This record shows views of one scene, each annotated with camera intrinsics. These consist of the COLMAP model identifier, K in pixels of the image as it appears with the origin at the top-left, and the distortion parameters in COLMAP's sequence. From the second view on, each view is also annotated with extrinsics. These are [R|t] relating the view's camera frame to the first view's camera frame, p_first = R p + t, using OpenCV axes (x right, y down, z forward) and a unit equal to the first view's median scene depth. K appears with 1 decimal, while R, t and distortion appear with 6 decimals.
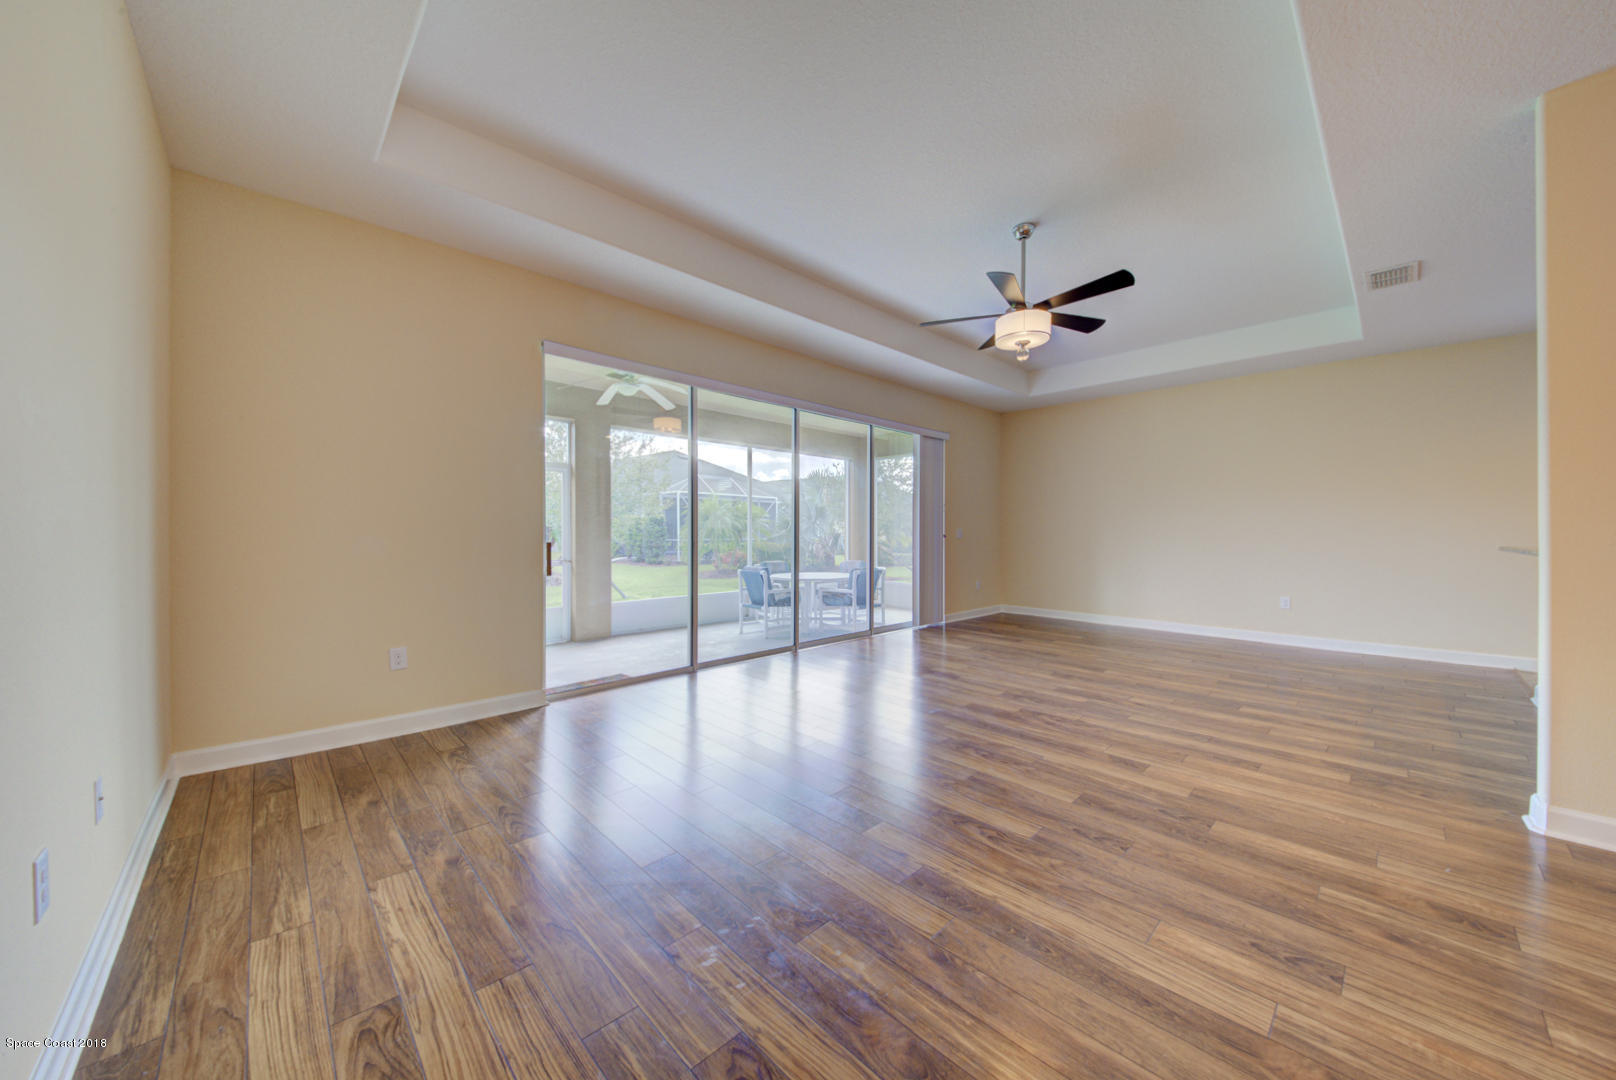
lens RADIAL K [[580.1, 0, 812.8], [0, 580.1, 525.5], [0, 0, 1]] dist [-0.006764, -0.003487]
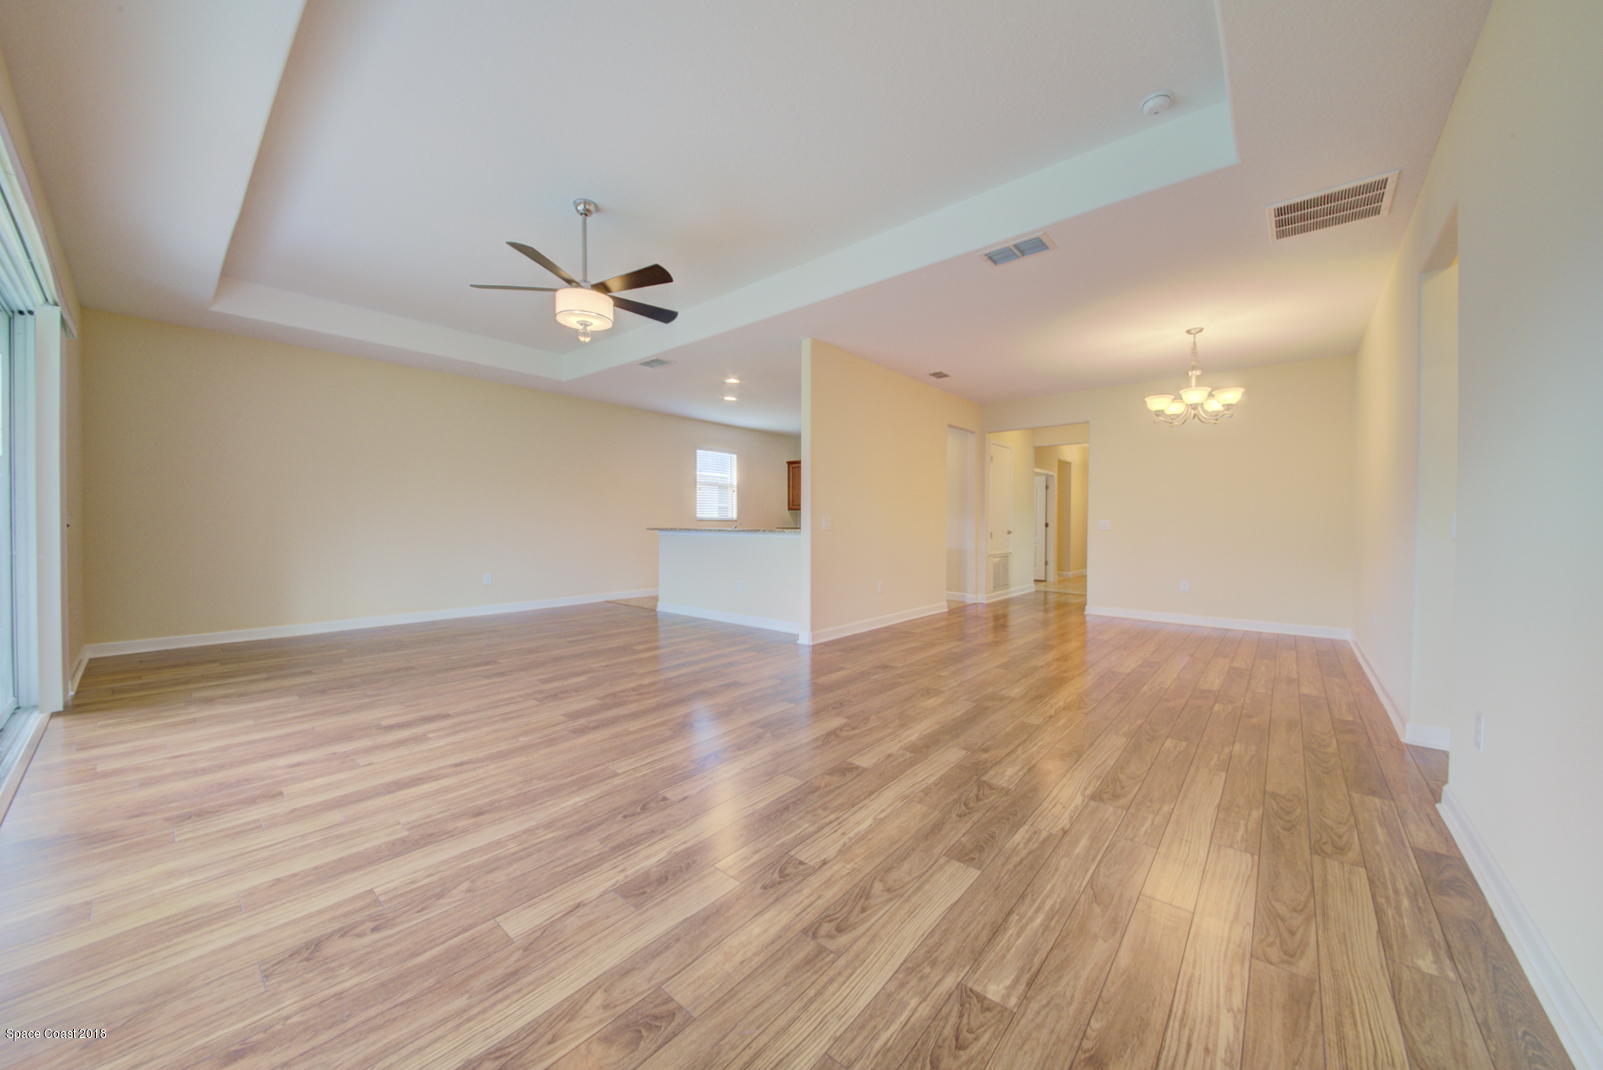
lens RADIAL K [[575.4, 0, 806.3], [0, 575.4, 520.6], [0, 0, 1]] dist [-0.006764, -0.003487]
pose [[-0.108720, -0.011851, 0.994002, -0.521883], [-0.005109, 0.999922, 0.011363, 0.001134], [-0.994059, -0.003843, -0.108772, 0.606140]]
